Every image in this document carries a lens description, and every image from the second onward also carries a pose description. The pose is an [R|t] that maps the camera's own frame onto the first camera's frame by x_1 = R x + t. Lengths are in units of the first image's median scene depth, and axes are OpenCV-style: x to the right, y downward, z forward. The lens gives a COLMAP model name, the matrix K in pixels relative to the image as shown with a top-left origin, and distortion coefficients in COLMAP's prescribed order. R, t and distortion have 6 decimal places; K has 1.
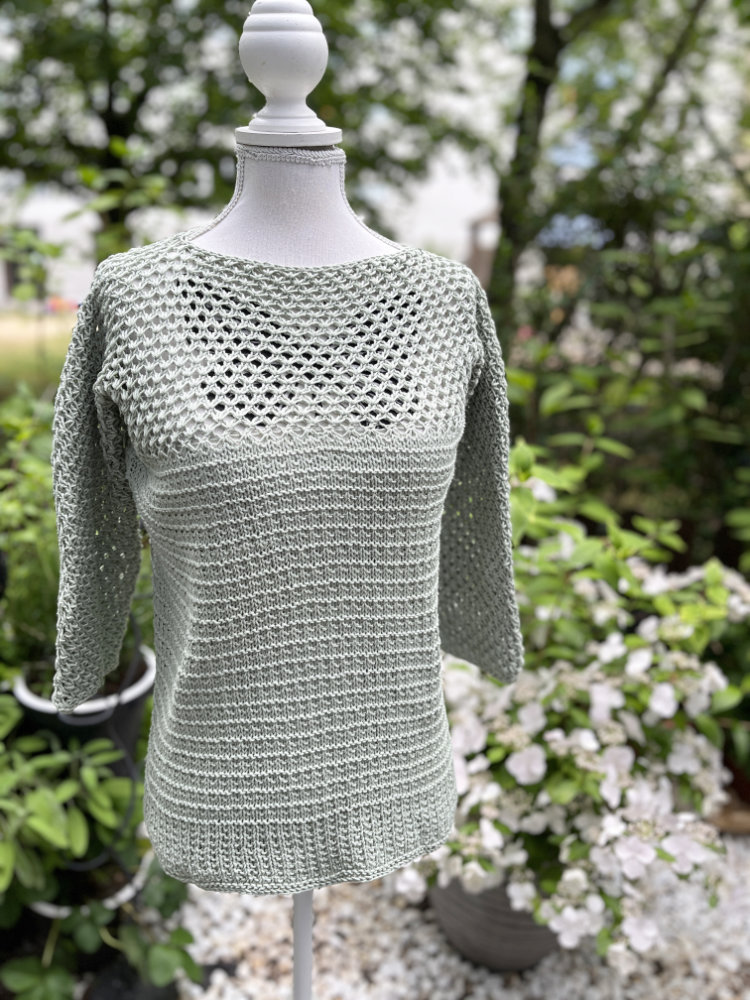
lens RADIAL K [[762.0, 0, 374.8], [0, 762.0, 500.7], [0, 0, 1]] dist [0.003887, 0.002330]
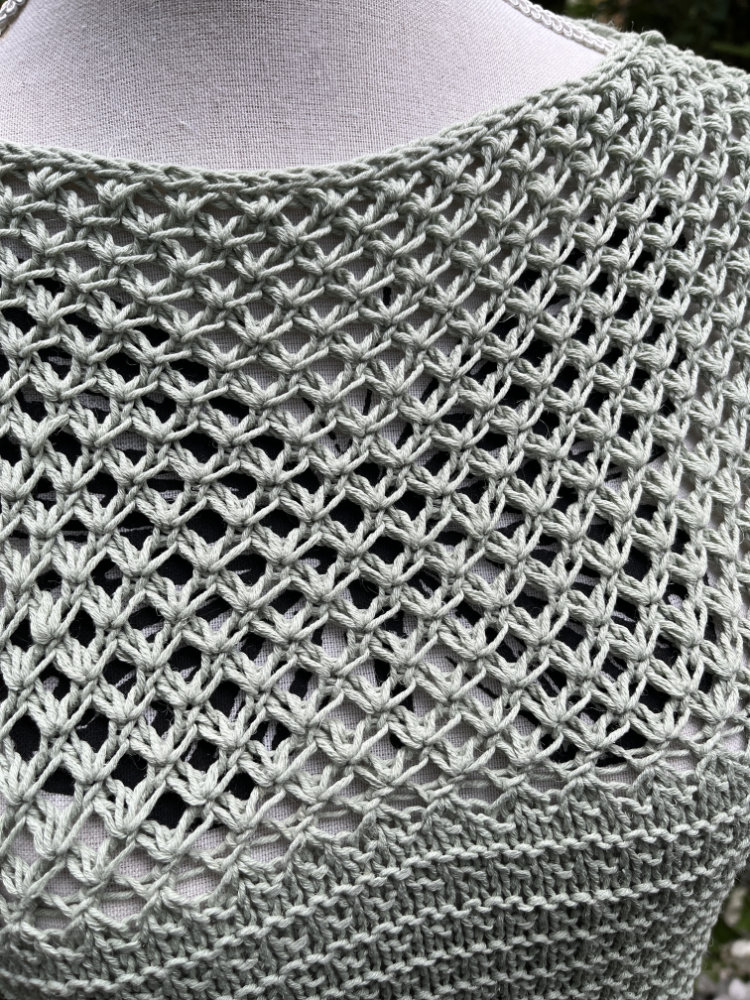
lens RADIAL K [[762.0, 0, 375.4], [0, 762.0, 498.9], [0, 0, 1]] dist [0.003887, 0.002330]
pose [[0.996755, -0.058885, -0.054875, -0.059538], [0.071820, 0.958456, 0.276050, -0.267797], [0.036340, -0.279095, 0.959576, 0.698685]]
